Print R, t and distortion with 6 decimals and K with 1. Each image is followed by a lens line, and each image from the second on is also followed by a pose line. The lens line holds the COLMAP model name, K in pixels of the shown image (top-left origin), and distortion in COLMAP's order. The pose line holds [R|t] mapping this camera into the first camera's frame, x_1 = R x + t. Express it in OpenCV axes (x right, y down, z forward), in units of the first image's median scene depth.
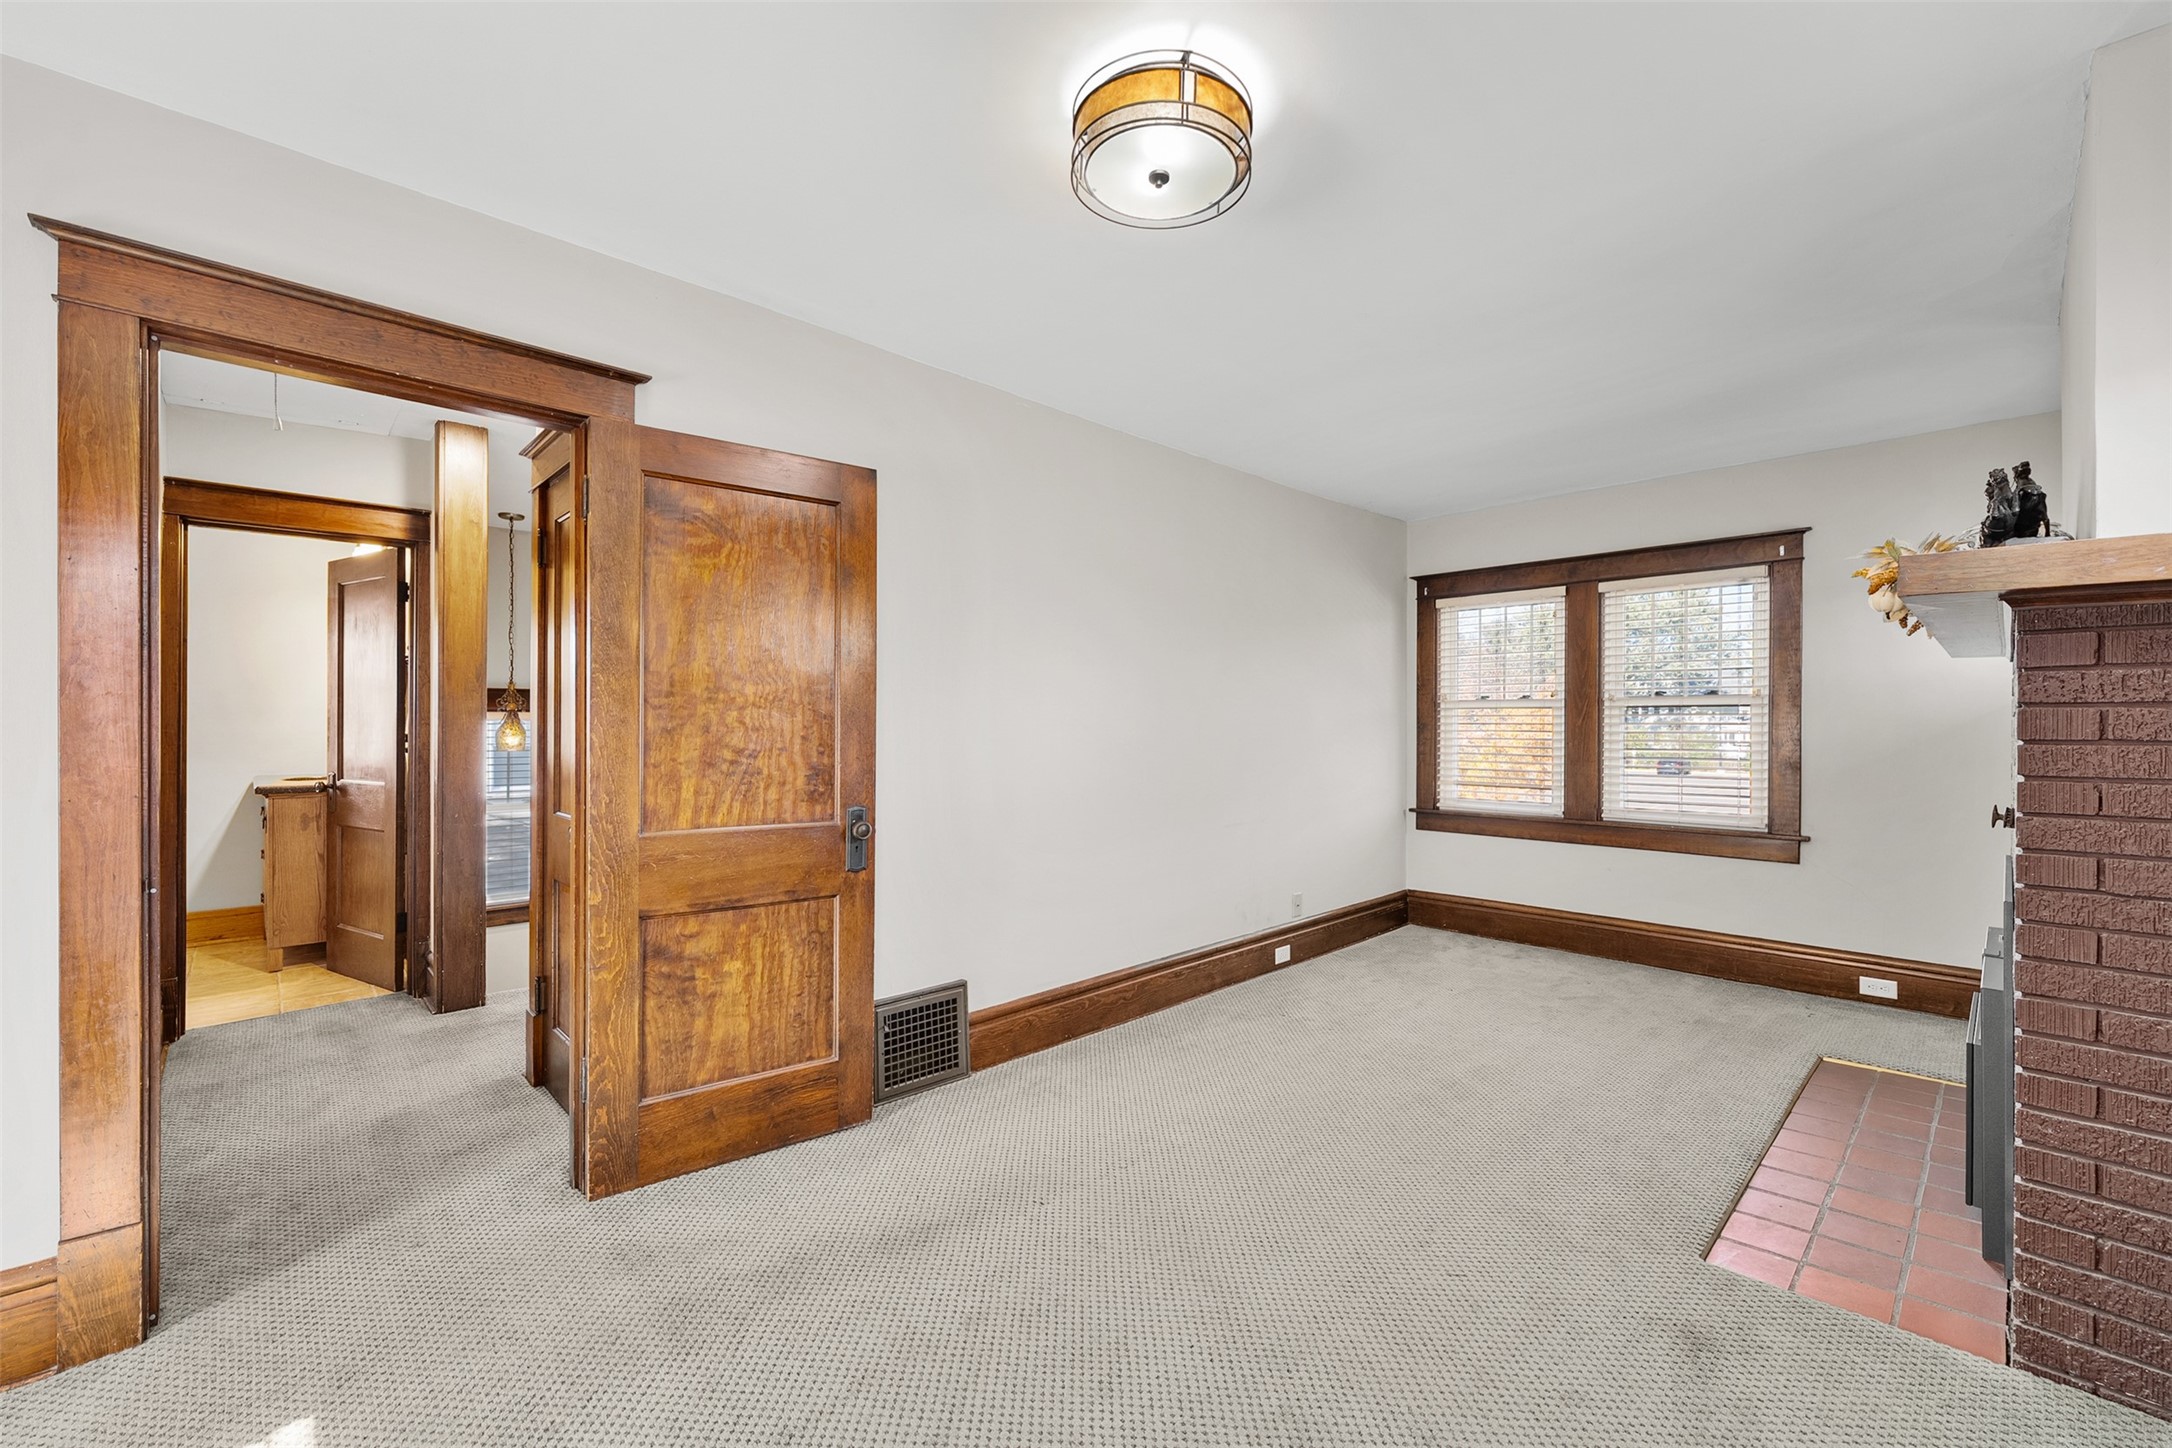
lens RADIAL K [[881.2, 0, 1083.3], [0, 881.2, 725.3], [0, 0, 1]] dist [-0.000566, -0.000028]
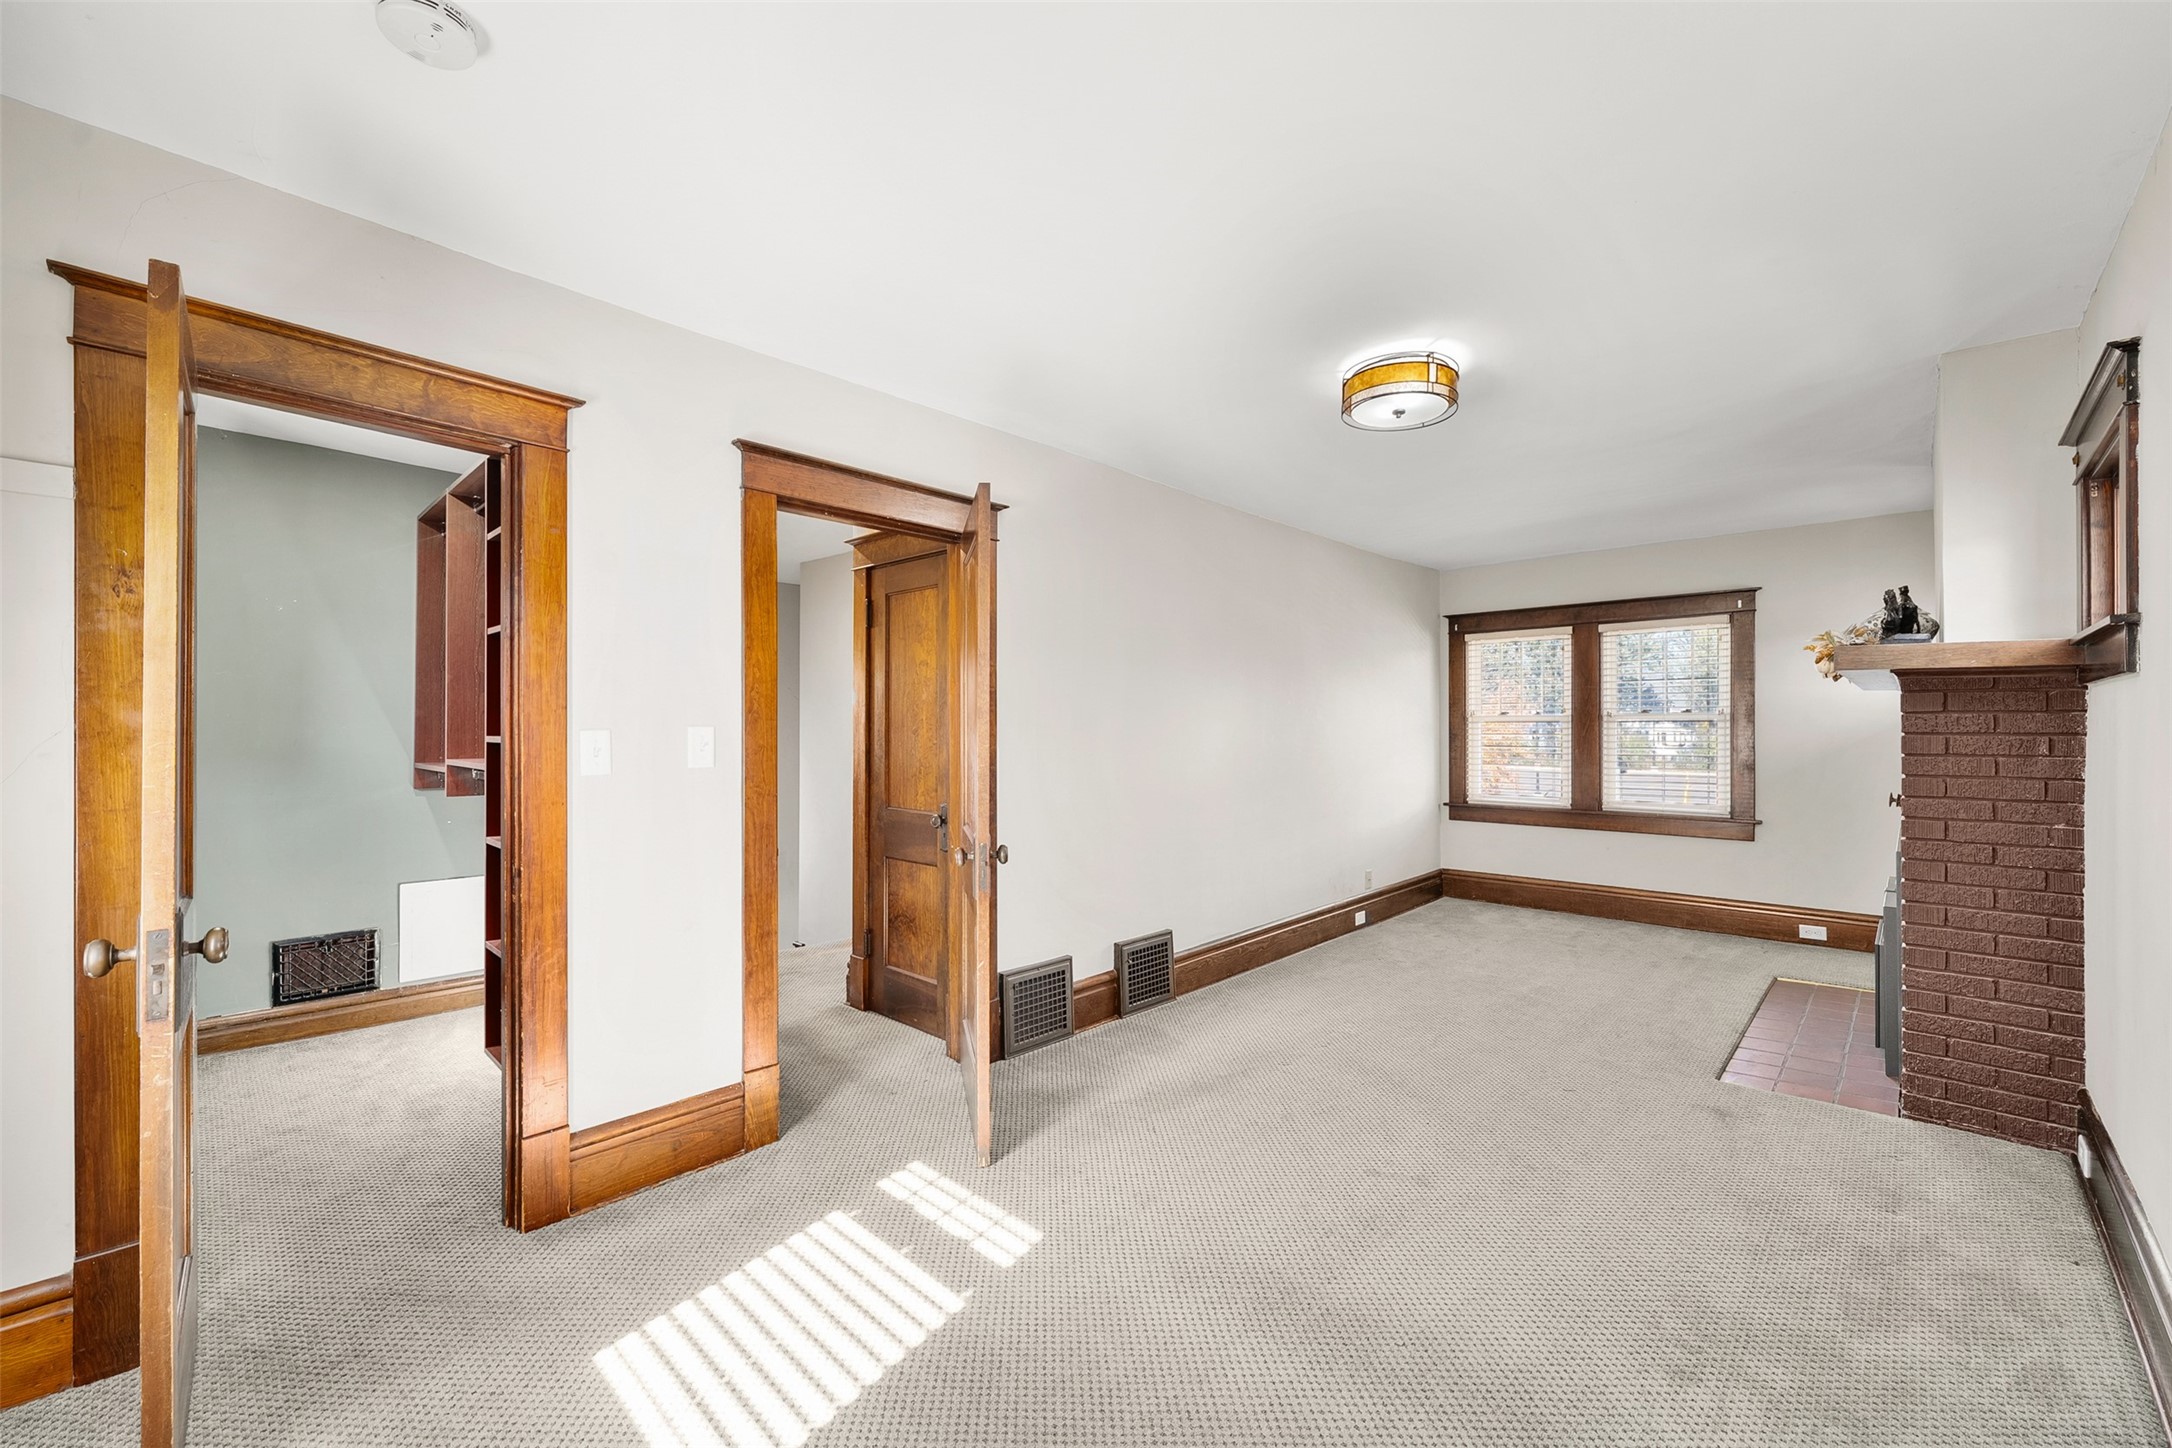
lens RADIAL K [[871.5, 0, 1081.2], [0, 871.5, 724.9], [0, 0, 1]] dist [0.000259, -0.000398]
pose [[0.998862, -0.004293, 0.047498, -0.269356], [0.004478, 0.999983, -0.003793, -0.017634], [-0.047481, 0.004001, 0.998864, -0.270994]]
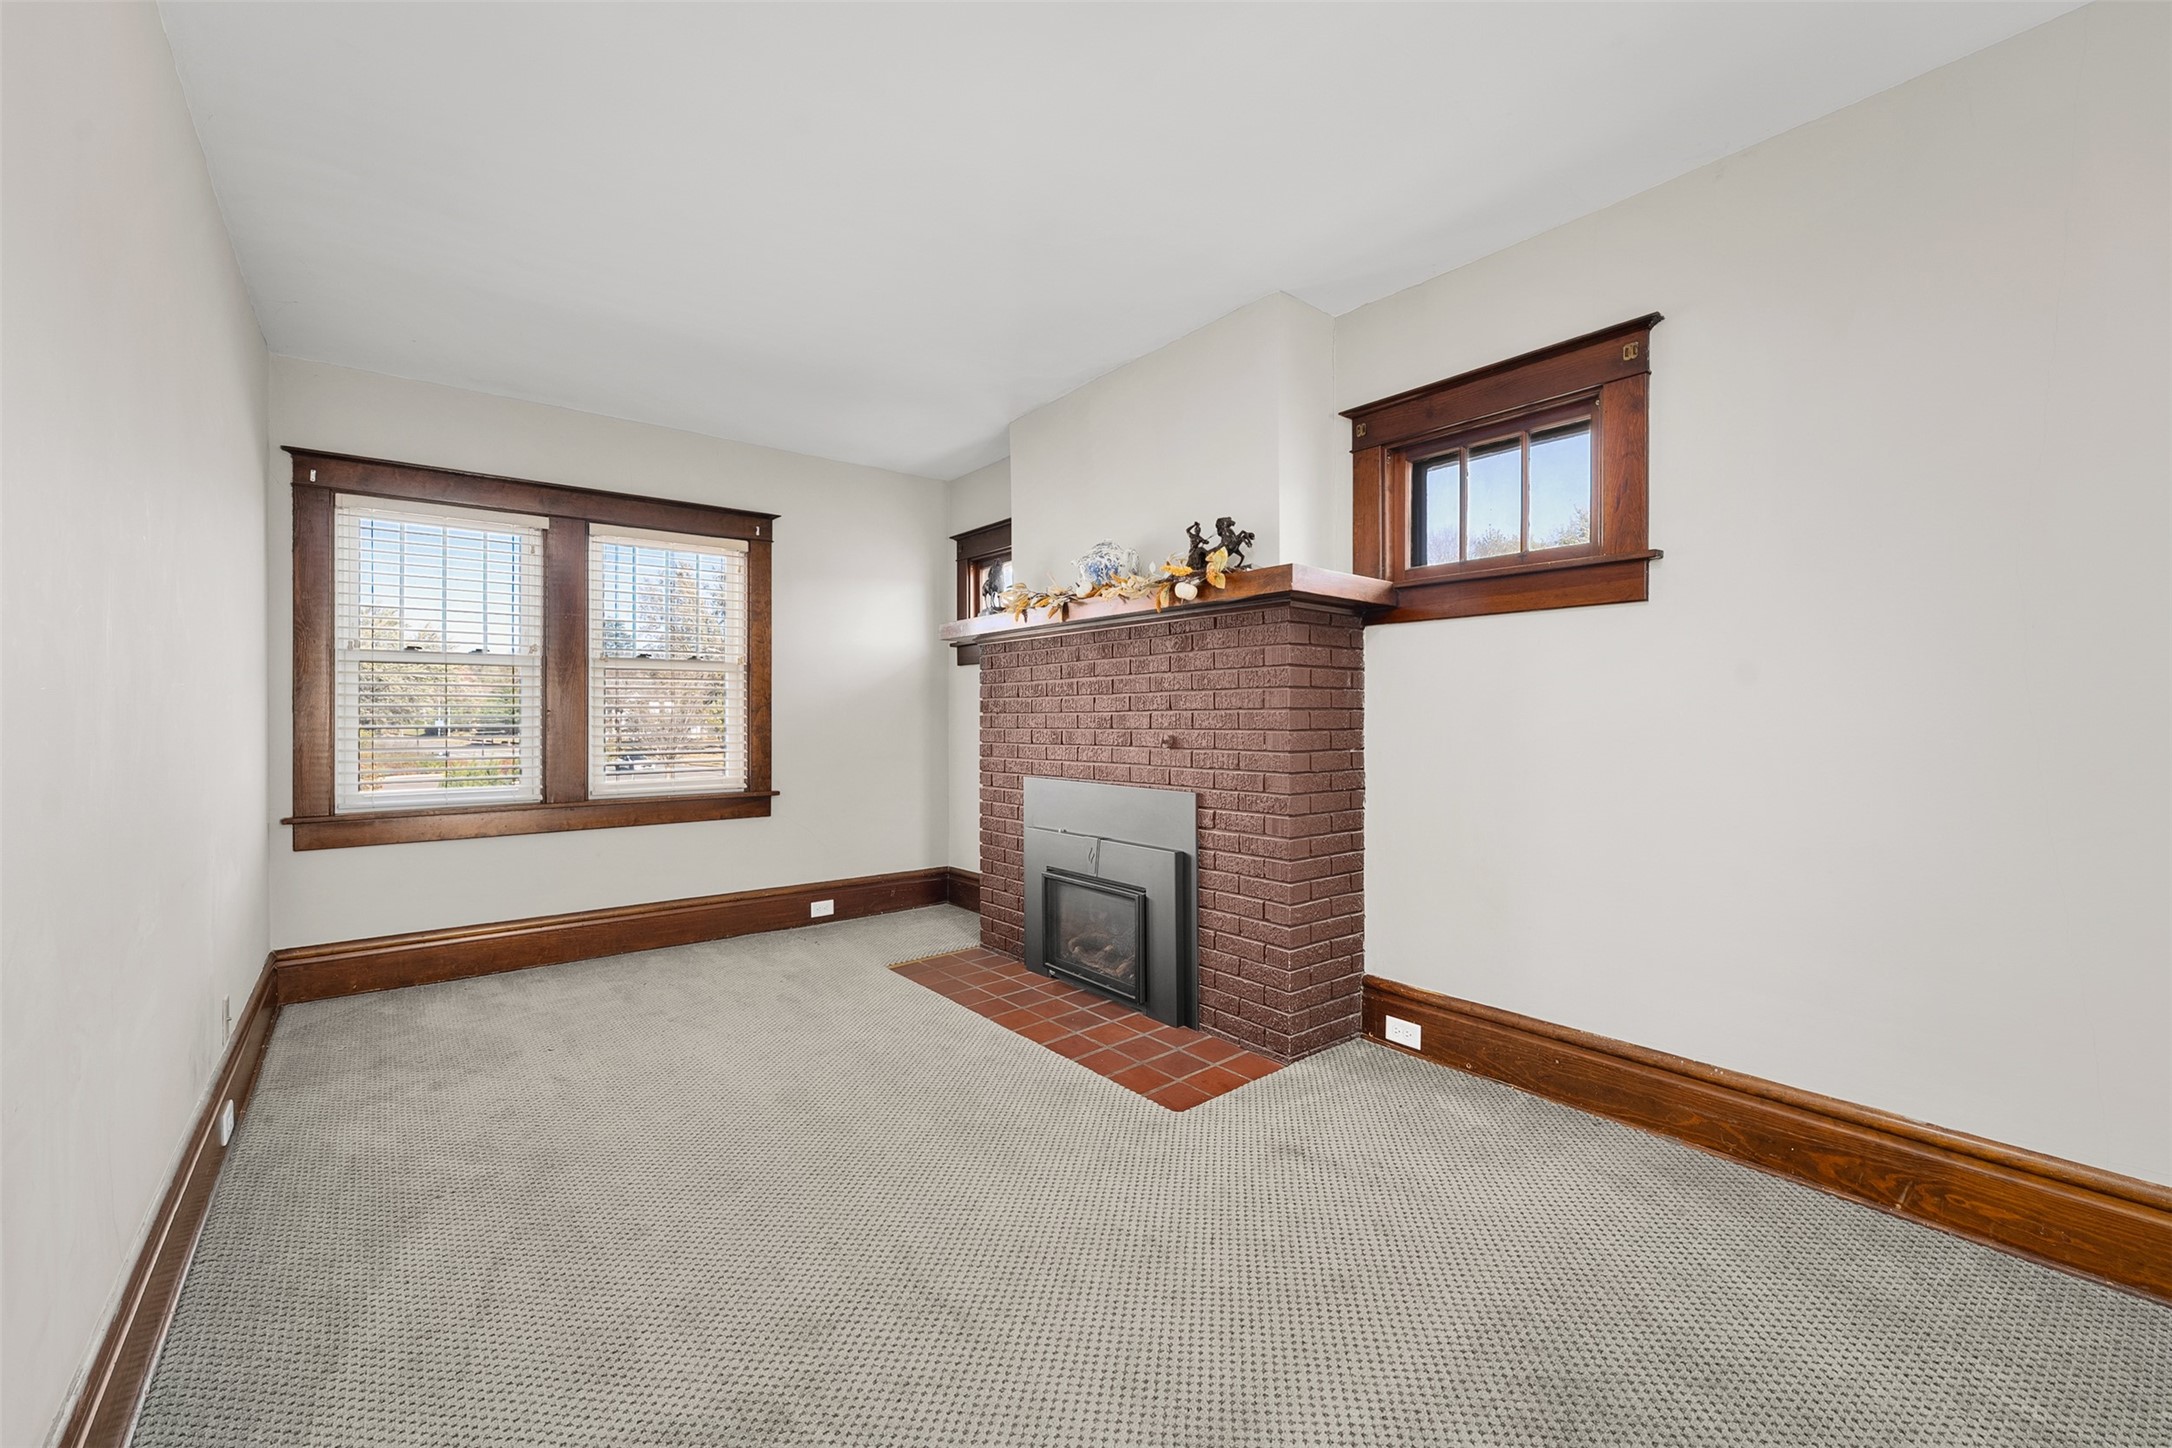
lens RADIAL K [[881.2, 0, 1083.3], [0, 881.2, 725.3], [0, 0, 1]] dist [-0.000566, -0.000028]
pose [[0.087678, -0.015397, 0.996030, -0.271046], [0.001956, 0.999881, 0.015284, 0.027375], [-0.996147, 0.000608, 0.087697, 0.533027]]
